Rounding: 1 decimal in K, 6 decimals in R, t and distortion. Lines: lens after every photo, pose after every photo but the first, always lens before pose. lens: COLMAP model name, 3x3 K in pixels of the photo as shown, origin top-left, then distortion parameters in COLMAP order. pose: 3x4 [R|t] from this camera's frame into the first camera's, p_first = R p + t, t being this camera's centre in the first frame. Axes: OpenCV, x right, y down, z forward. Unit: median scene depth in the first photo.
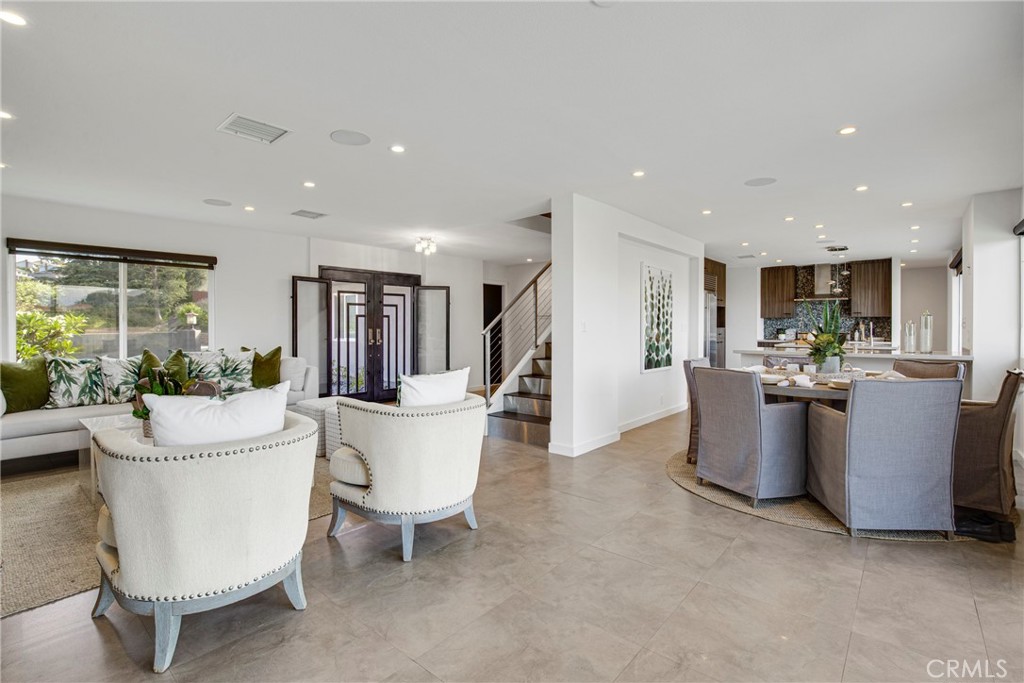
lens RADIAL K [[481.3, 0, 512.5], [0, 481.3, 323.7], [0, 0, 1]] dist [-0.000919, -0.000318]
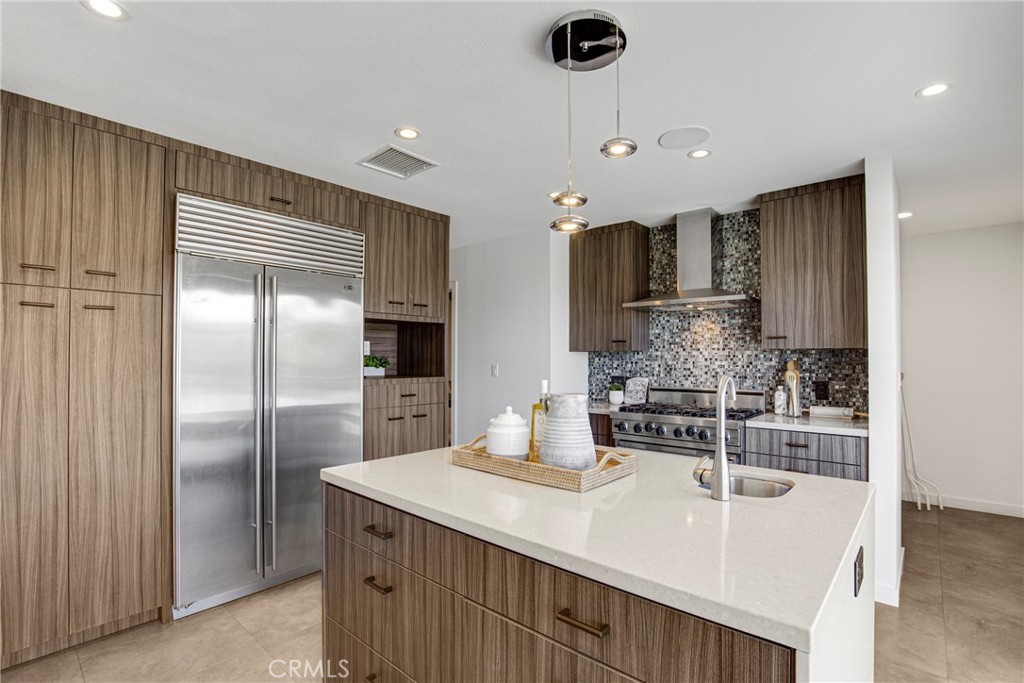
lens RADIAL K [[479.8, 0, 512.0], [0, 479.8, 341.5], [0, 0, 1]] dist [-0.021757, 0.000098]
pose [[0.999907, -0.001241, -0.013618, 0.513563], [0.000843, 0.999573, -0.029199, -0.009329], [0.013648, 0.029184, 0.999481, 0.630160]]
